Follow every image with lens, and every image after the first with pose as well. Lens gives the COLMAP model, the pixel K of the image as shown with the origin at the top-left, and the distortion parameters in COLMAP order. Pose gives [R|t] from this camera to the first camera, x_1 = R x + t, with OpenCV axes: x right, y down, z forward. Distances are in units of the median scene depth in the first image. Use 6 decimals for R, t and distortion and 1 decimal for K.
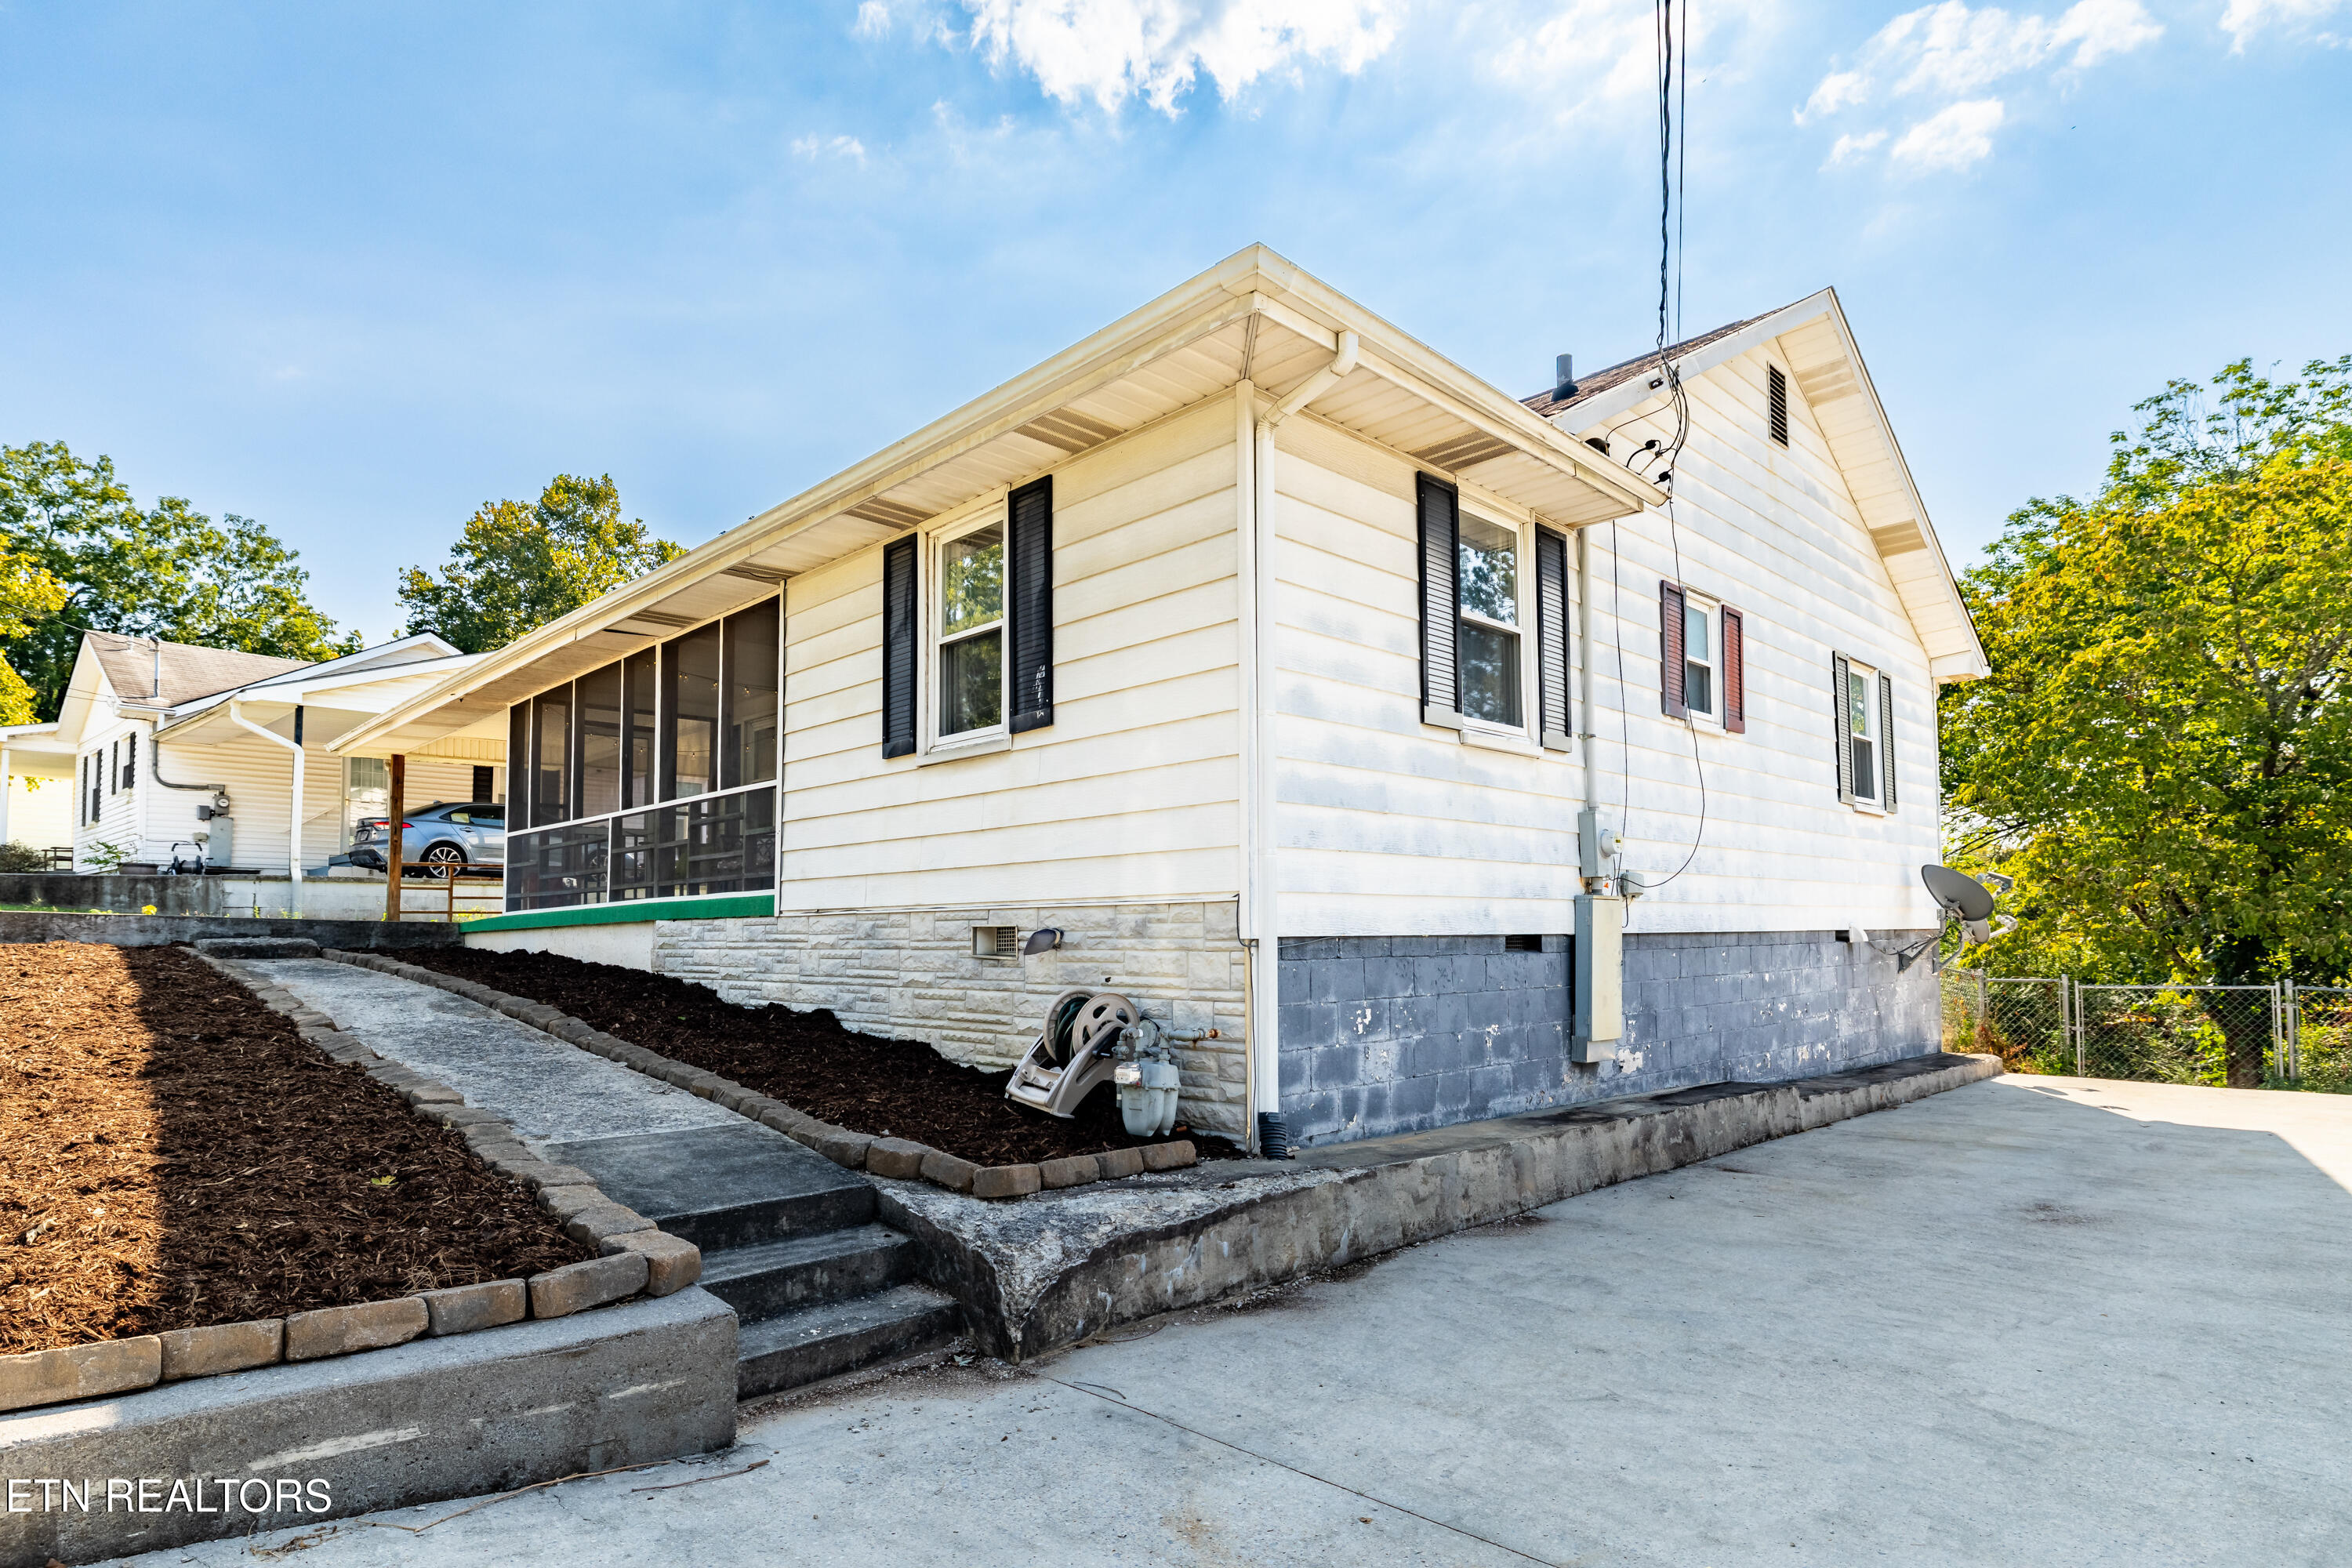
lens RADIAL K [[1243.8, 0, 1180.8], [0, 1243.8, 874.4], [0, 0, 1]] dist [-0.001801, -0.000796]
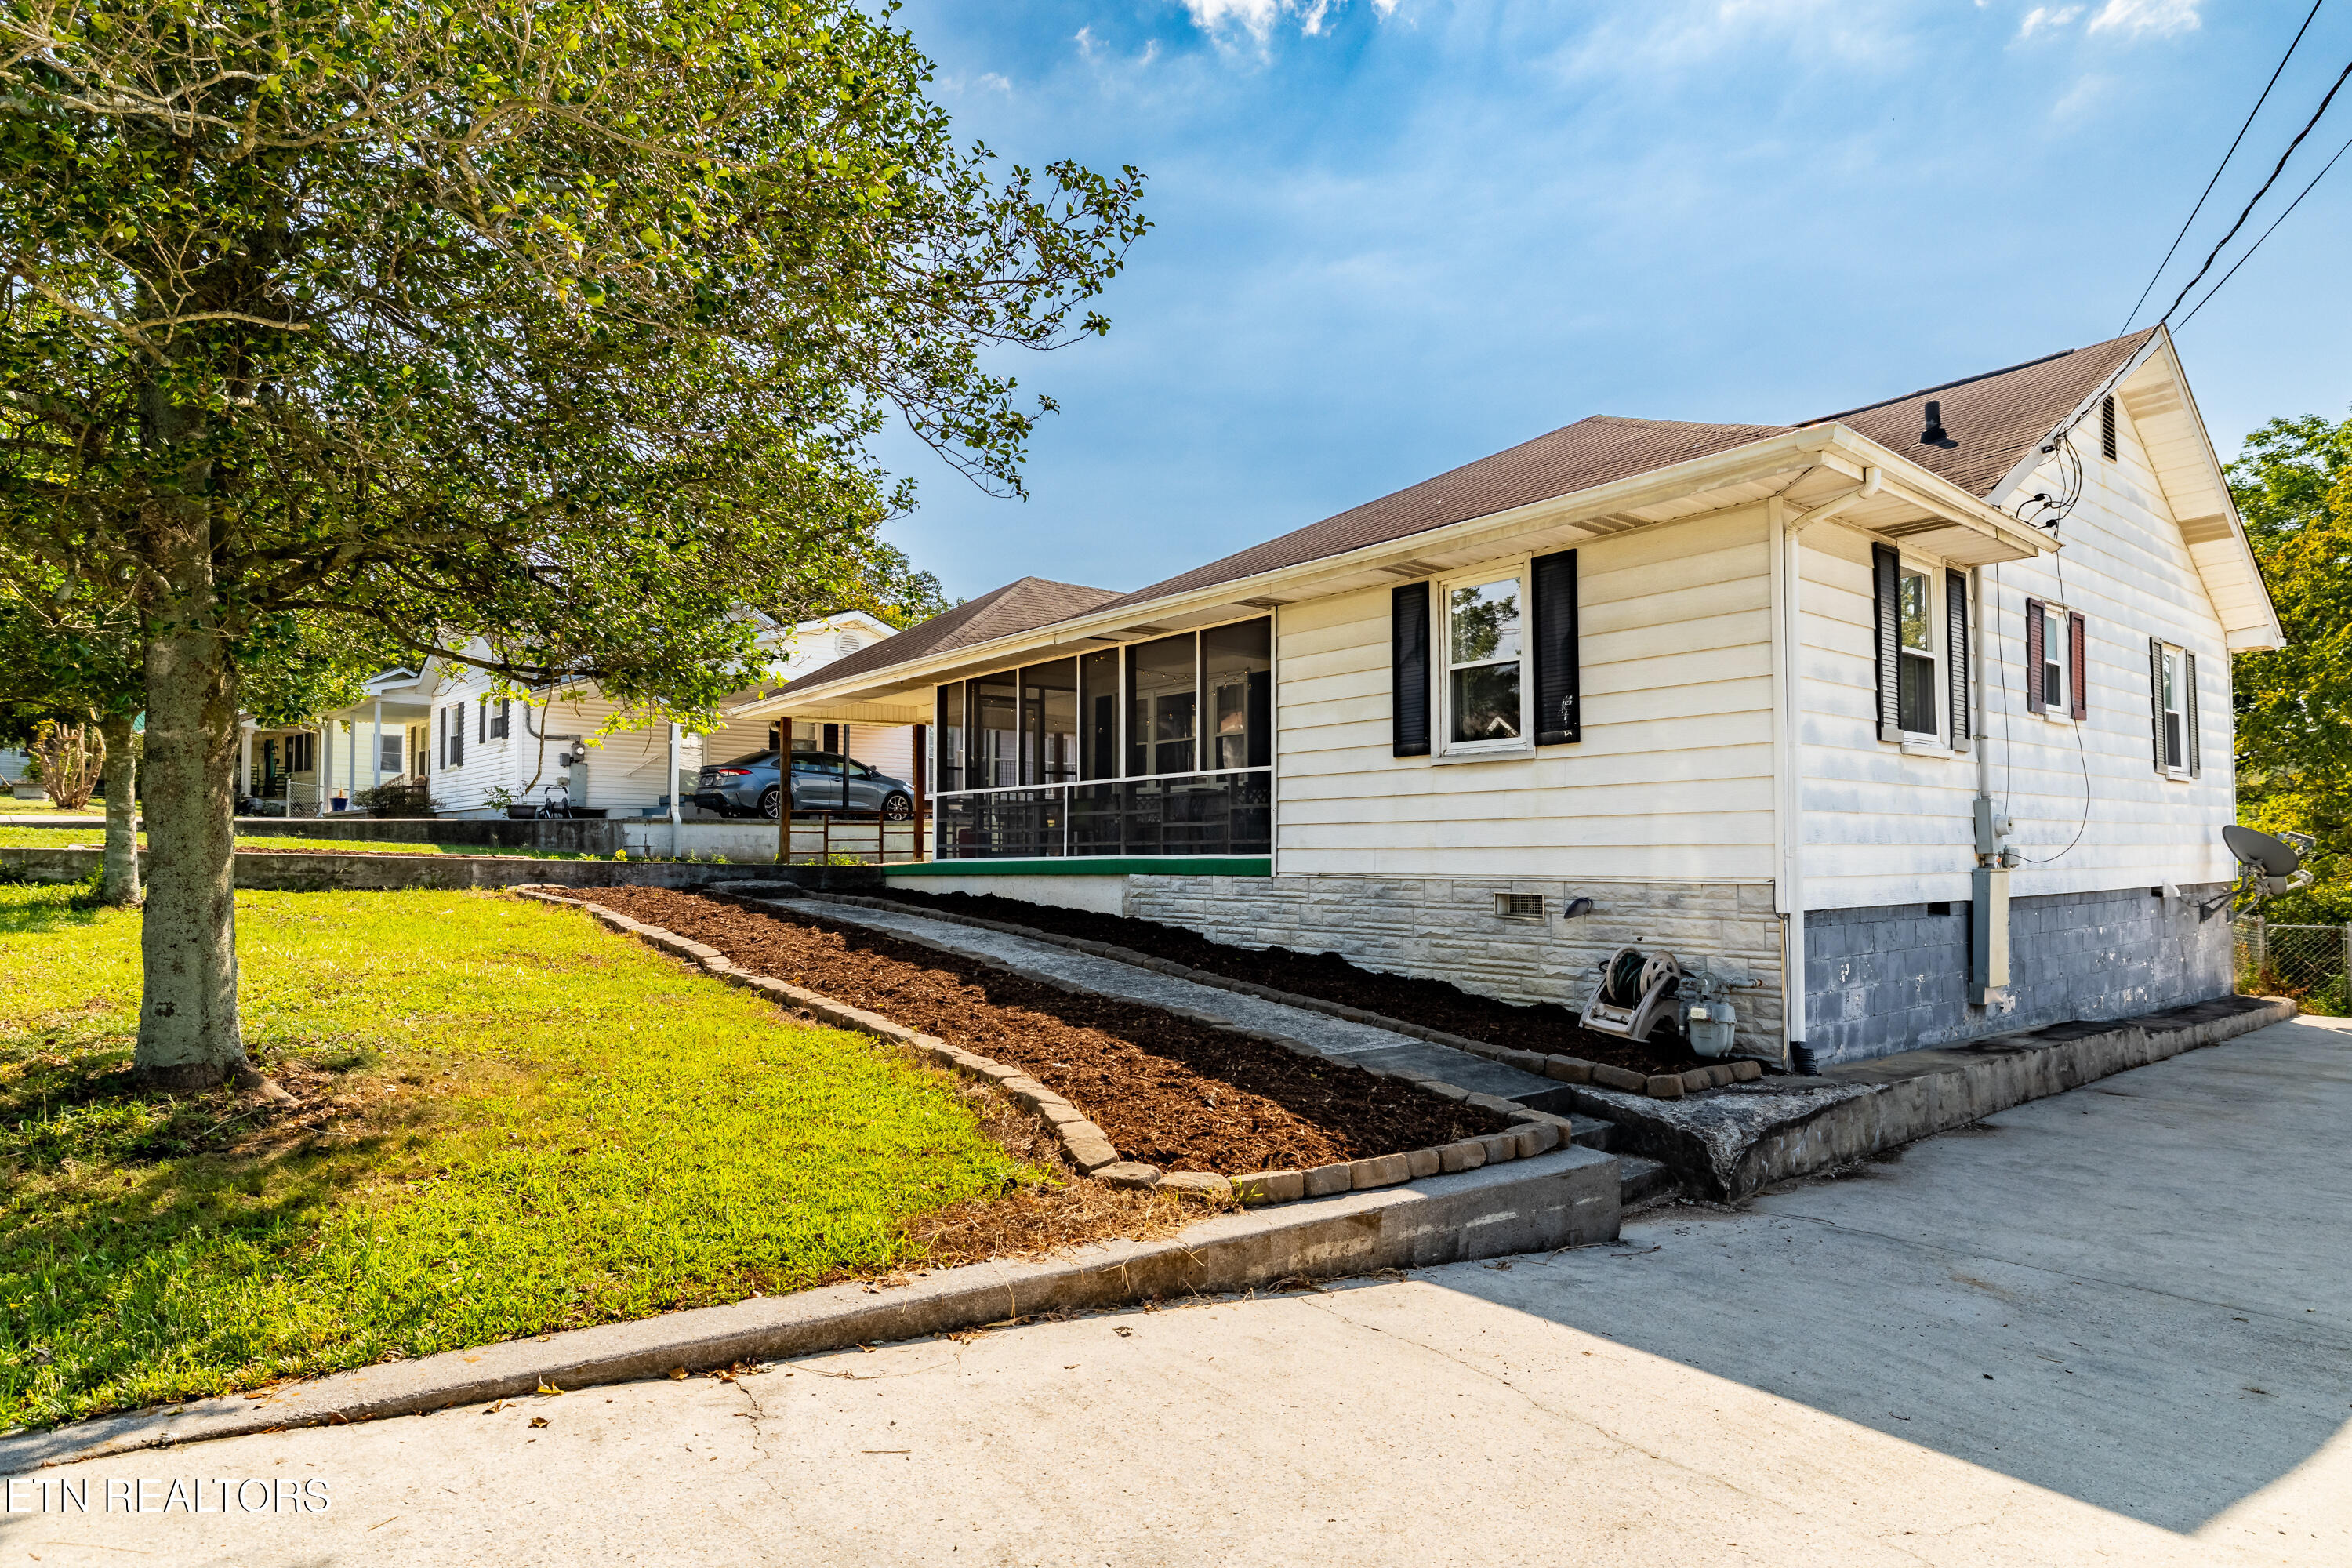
lens RADIAL K [[1267.0, 0, 1165.2], [0, 1267.0, 811.3], [0, 0, 1]] dist [-0.002725, -0.001070]
pose [[0.995099, 0.000772, -0.098884, -0.353776], [0.000838, 0.999868, 0.016241, -0.060715], [0.098883, -0.016245, 0.994966, -0.322069]]
